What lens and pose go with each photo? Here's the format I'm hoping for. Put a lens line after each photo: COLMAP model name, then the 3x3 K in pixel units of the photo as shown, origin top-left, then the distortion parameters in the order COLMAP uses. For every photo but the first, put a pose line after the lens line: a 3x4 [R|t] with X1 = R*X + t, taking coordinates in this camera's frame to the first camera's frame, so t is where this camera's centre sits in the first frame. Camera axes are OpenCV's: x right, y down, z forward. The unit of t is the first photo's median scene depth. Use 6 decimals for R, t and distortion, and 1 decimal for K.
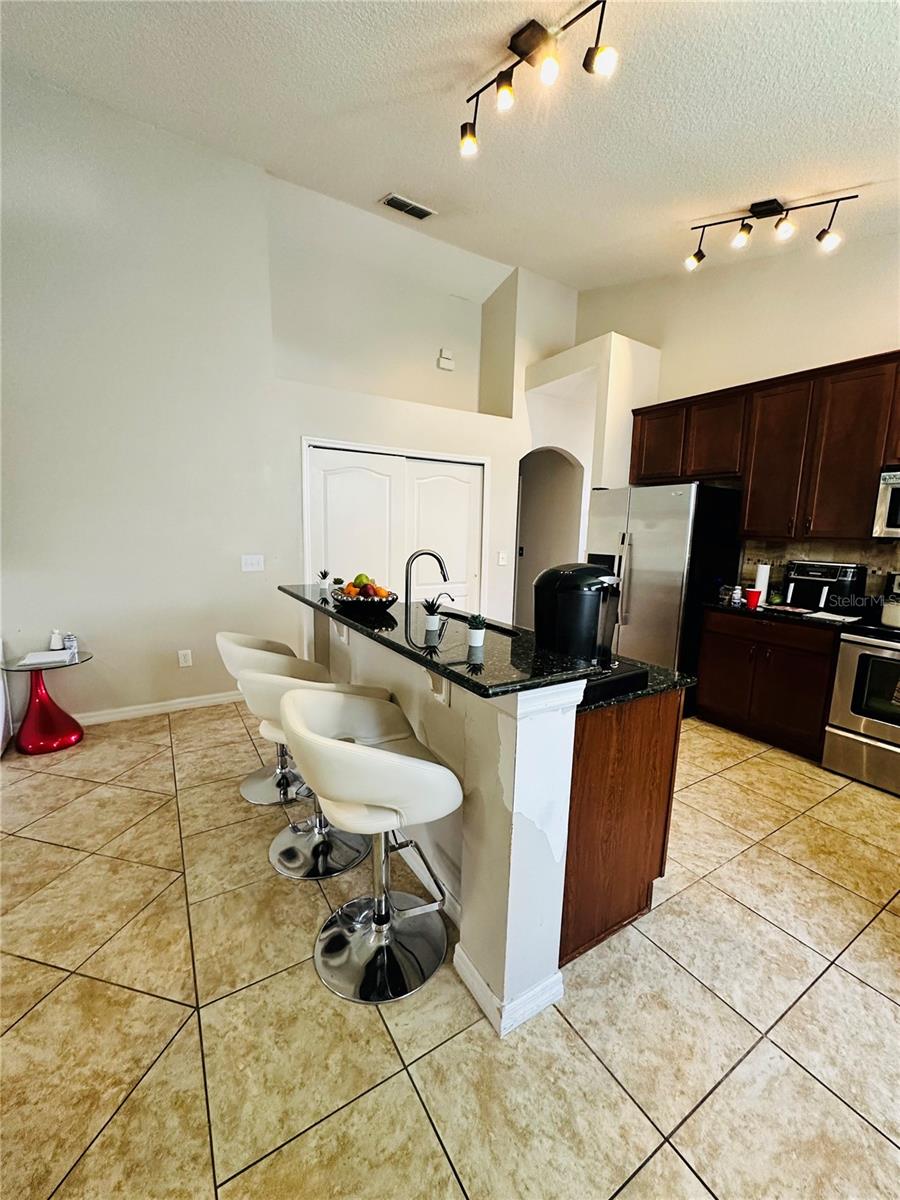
lens RADIAL K [[477.4, 0, 453.1], [0, 477.4, 601.7], [0, 0, 1]] dist [-0.006026, 0.001536]
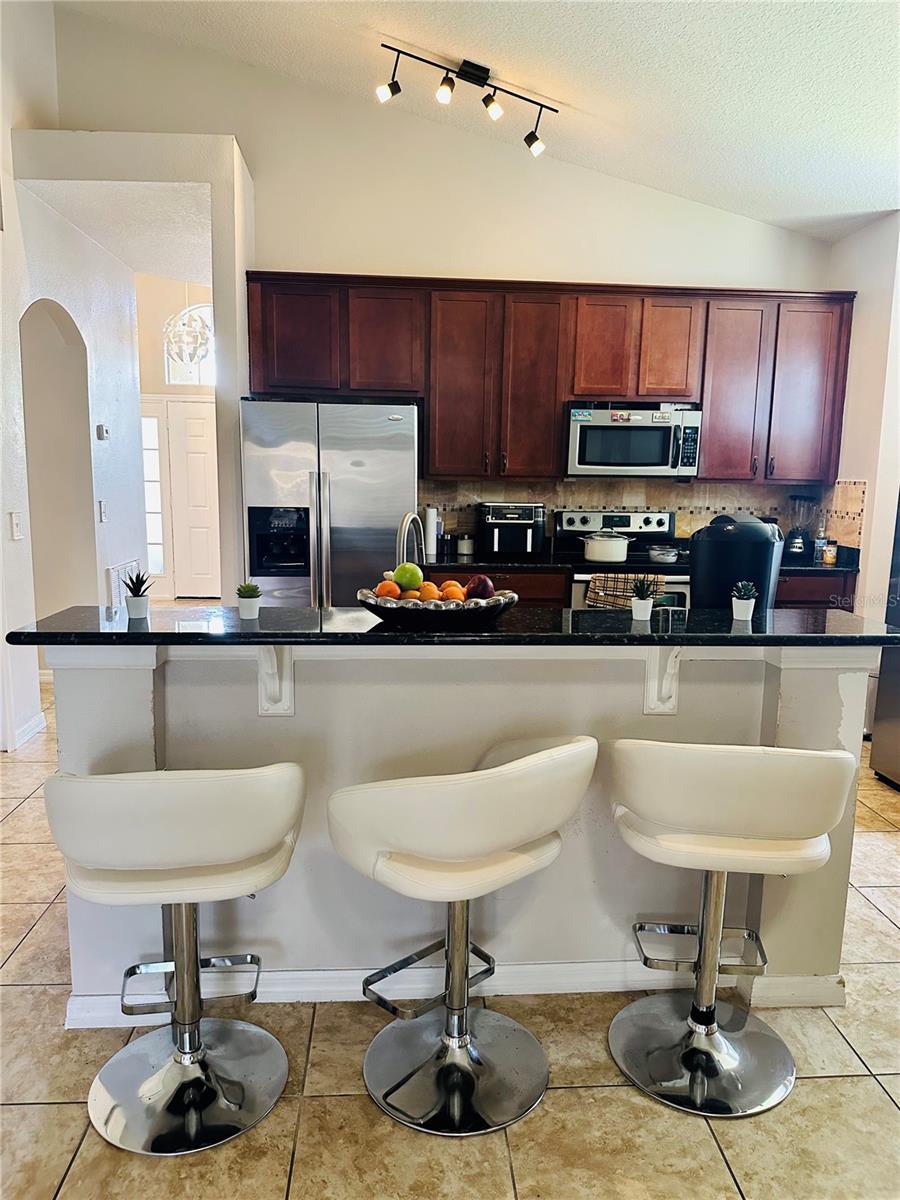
lens RADIAL K [[854.2, 0, 446.5], [0, 854.2, 608.7], [0, 0, 1]] dist [0.041354, -0.024877]
pose [[0.468746, -0.158495, 0.868997, -0.753760], [0.130728, 0.985385, 0.109207, -0.082839], [-0.873606, 0.062412, 0.482615, 0.359083]]
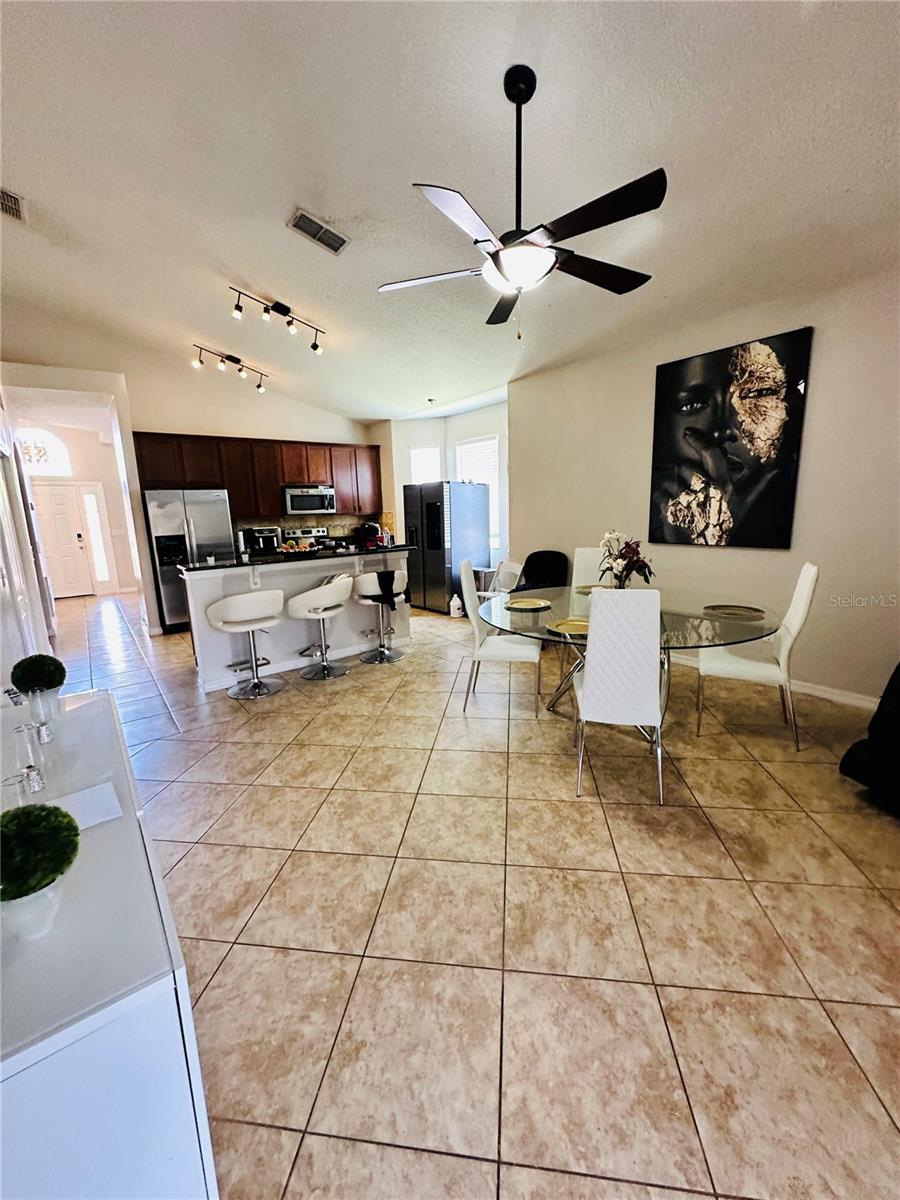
lens RADIAL K [[477.4, 0, 449.0], [0, 477.4, 601.3], [0, 0, 1]] dist [-0.006026, 0.001536]
pose [[-0.097867, -0.209544, 0.972889, -1.593175], [0.182689, 0.957187, 0.224539, -0.099734], [-0.978288, 0.199711, -0.055396, 0.377696]]
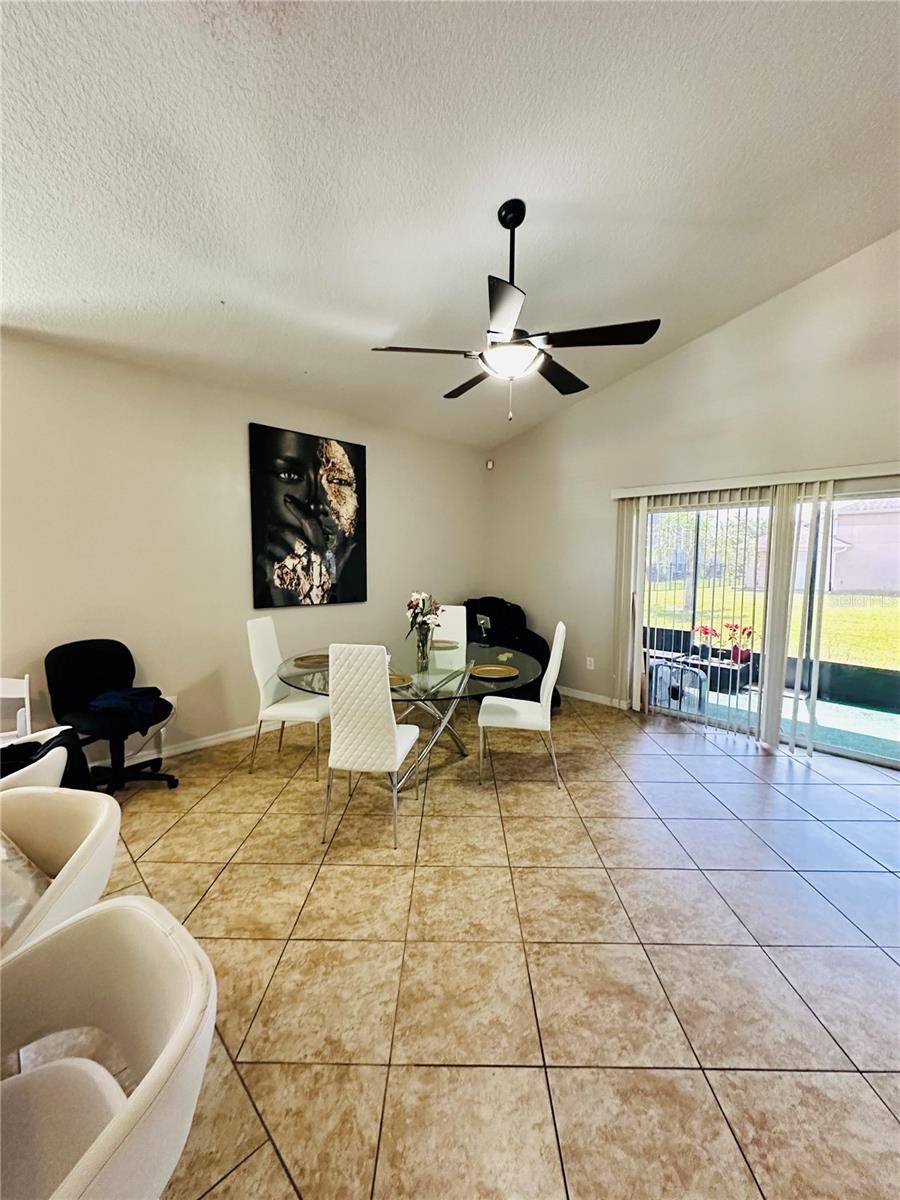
lens RADIAL K [[477.4, 0, 451.1], [0, 477.4, 602.2], [0, 0, 1]] dist [-0.006026, 0.001536]
pose [[-0.976849, -0.006806, -0.213823, -0.467929], [-0.058377, 0.970042, 0.235820, -0.192127], [0.205812, 0.242843, -0.947981, 1.015096]]
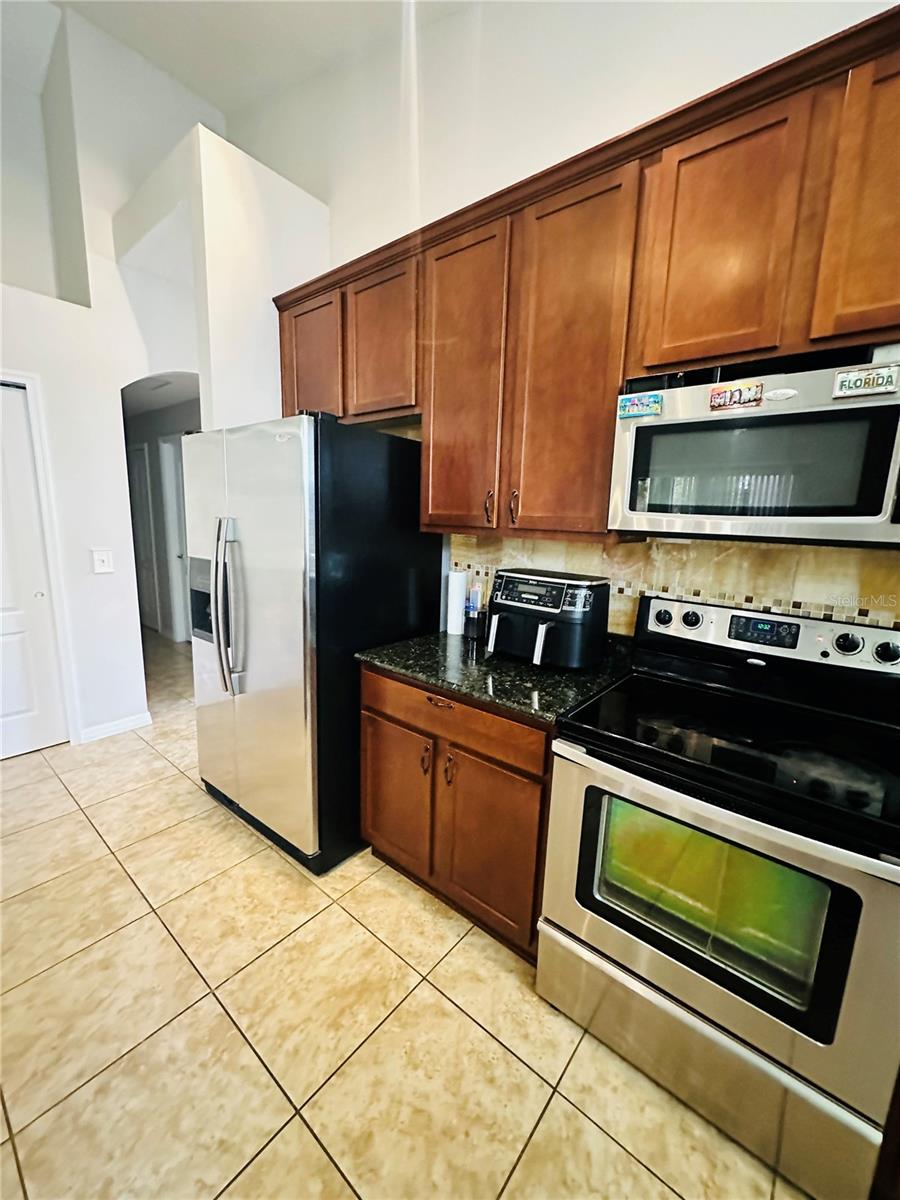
lens RADIAL K [[477.4, 0, 449.7], [0, 477.4, 599.3], [0, 0, 1]] dist [-0.006026, 0.001536]
pose [[0.949461, -0.046511, 0.310419, 0.531129], [0.037836, 0.998708, 0.033913, -0.081634], [-0.311596, -0.020454, 0.949995, 0.541412]]
